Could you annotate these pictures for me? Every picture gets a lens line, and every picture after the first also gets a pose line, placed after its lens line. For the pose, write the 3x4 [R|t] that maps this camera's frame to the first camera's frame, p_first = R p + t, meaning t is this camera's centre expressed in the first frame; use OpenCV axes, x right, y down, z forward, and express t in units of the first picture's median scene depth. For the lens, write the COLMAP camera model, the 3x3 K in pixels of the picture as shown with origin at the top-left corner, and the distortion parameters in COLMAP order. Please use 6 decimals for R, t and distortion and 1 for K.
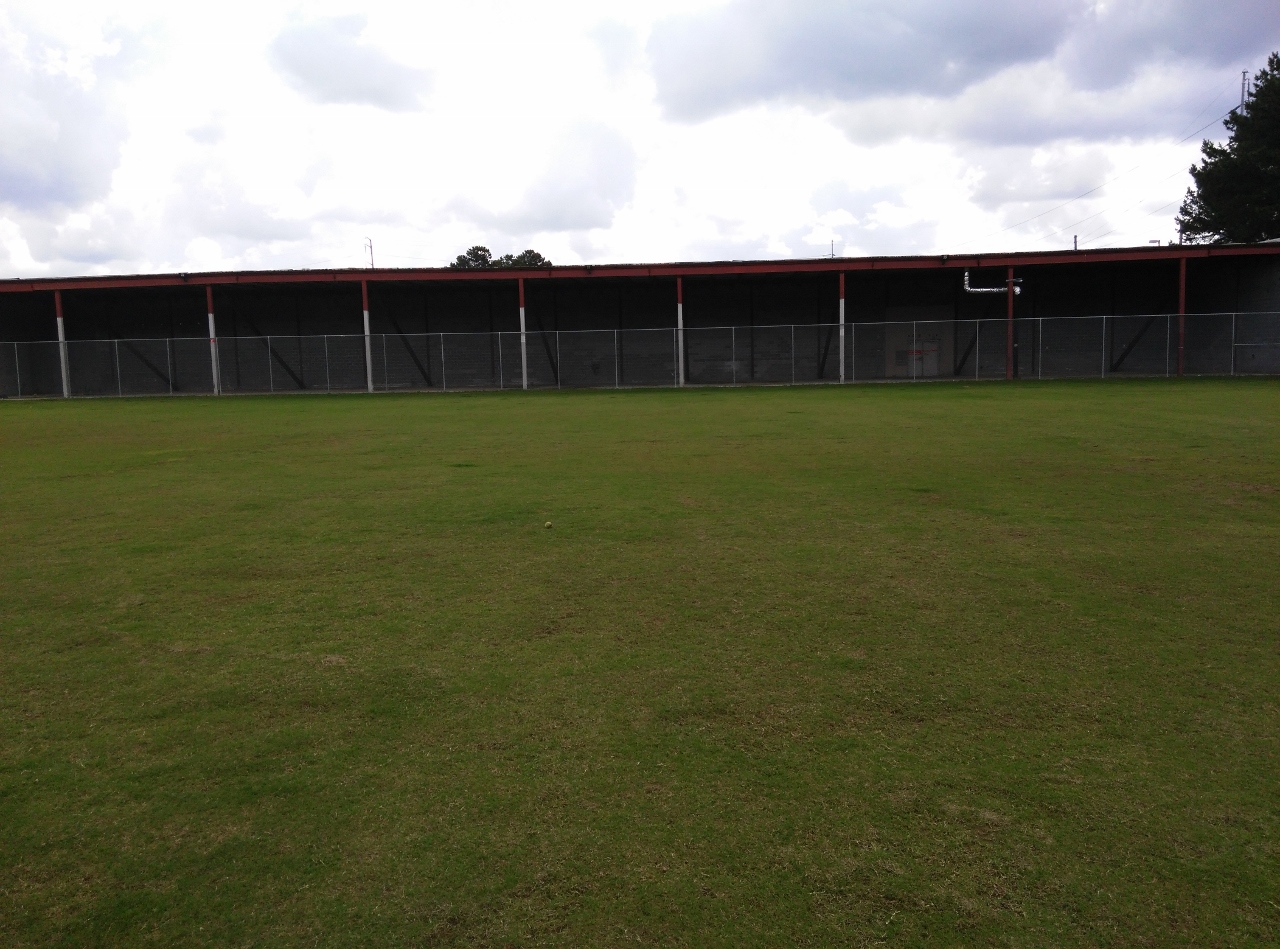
lens RADIAL K [[912.6, 0, 701.8], [0, 912.6, 451.6], [0, 0, 1]] dist [0.038237, -0.035342]
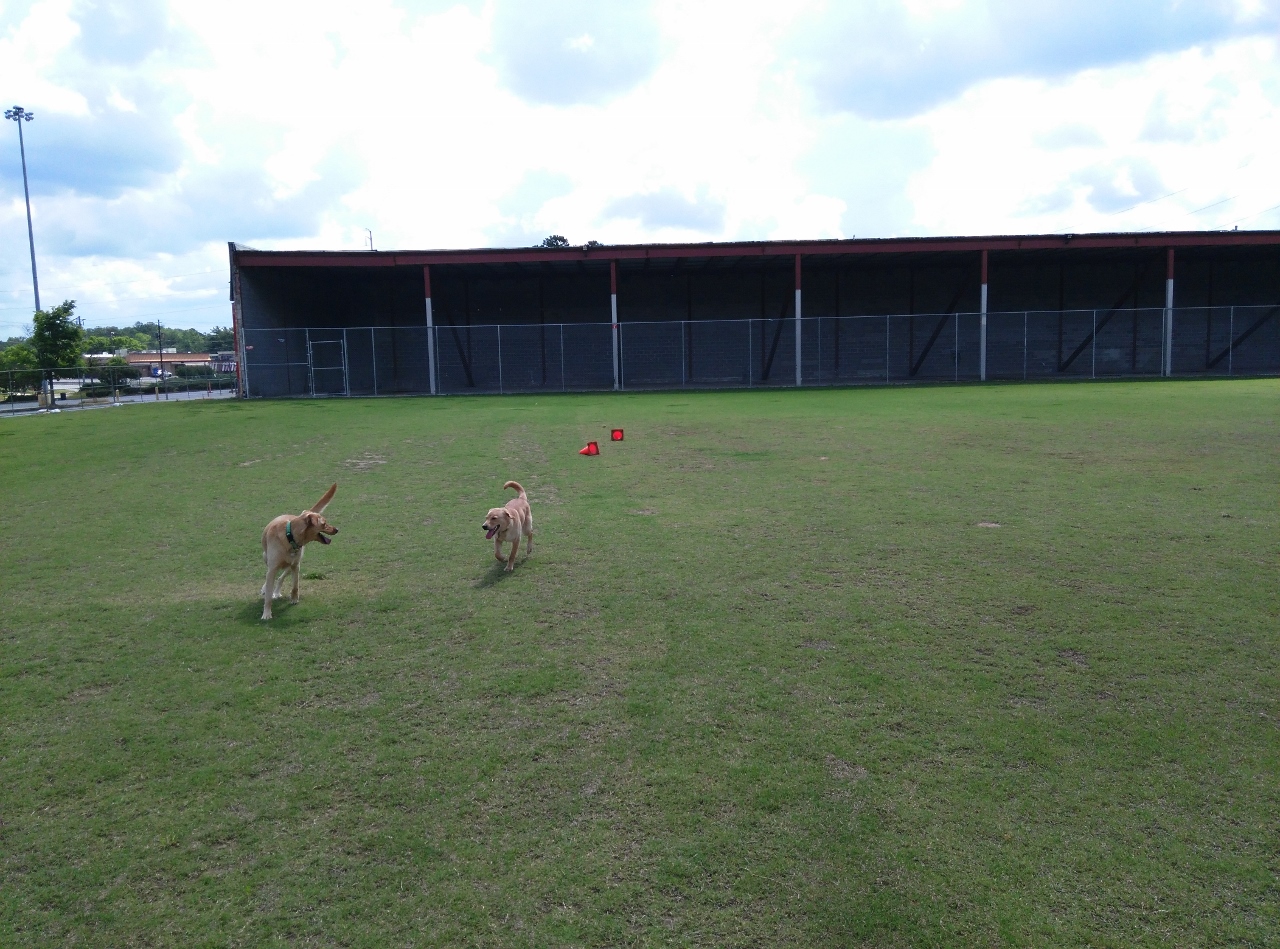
lens RADIAL K [[1038.0, 0, 637.6], [0, 1038.0, 448.1], [0, 0, 1]] dist [0.120785, -0.225571]
pose [[0.997212, -0.008061, 0.074182, -0.610111], [0.009153, 0.999854, -0.014399, 0.006437], [-0.074055, 0.015038, 0.997141, 0.046353]]
